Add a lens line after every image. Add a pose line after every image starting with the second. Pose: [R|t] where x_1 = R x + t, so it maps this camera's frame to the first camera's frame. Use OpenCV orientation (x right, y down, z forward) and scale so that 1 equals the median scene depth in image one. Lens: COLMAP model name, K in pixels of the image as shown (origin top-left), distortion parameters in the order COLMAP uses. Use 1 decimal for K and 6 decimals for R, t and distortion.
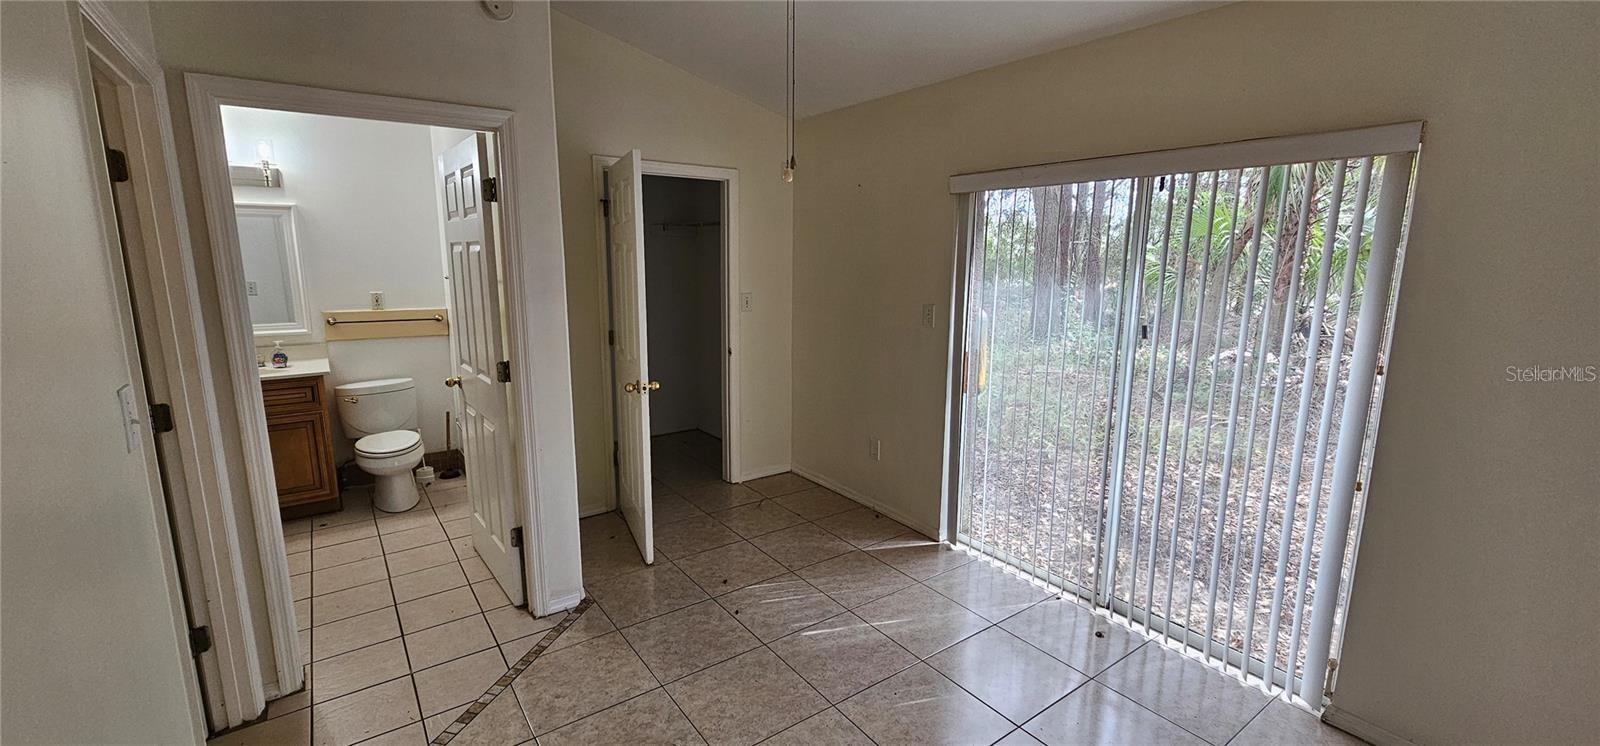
lens RADIAL K [[655.6, 0, 801.2], [0, 655.6, 372.0], [0, 0, 1]] dist [-0.000615, -0.000188]
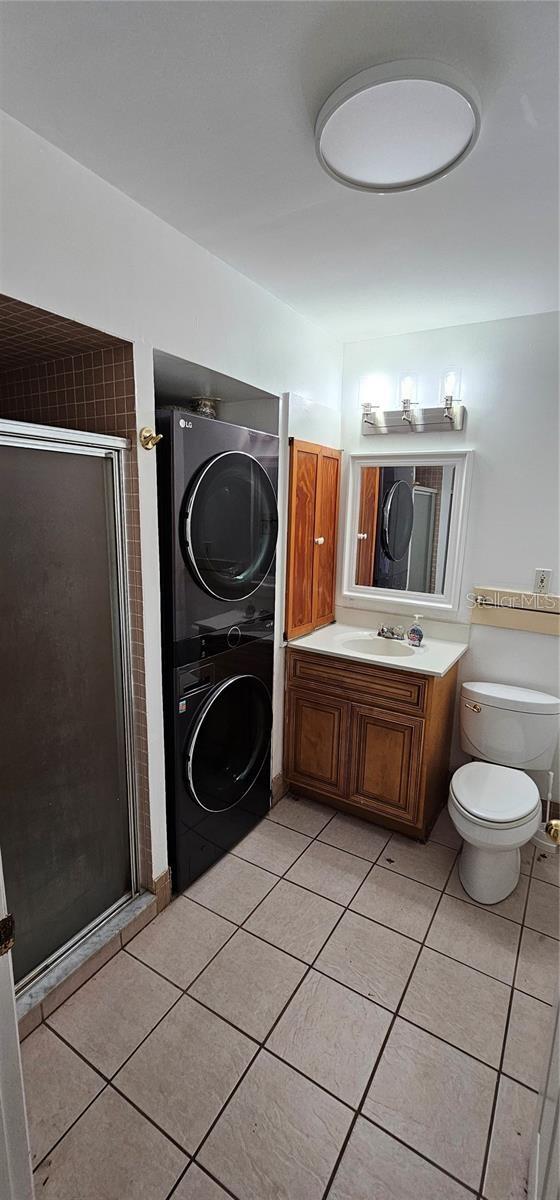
lens RADIAL K [[491.7, 0, 282.8], [0, 491.7, 604.3], [0, 0, 1]] dist [-0.000615, -0.000188]
pose [[0.370234, 0.187114, -0.909898, -0.284368], [-0.185593, 0.974655, 0.124913, -0.106915], [0.910210, 0.122624, 0.395578, 0.582656]]
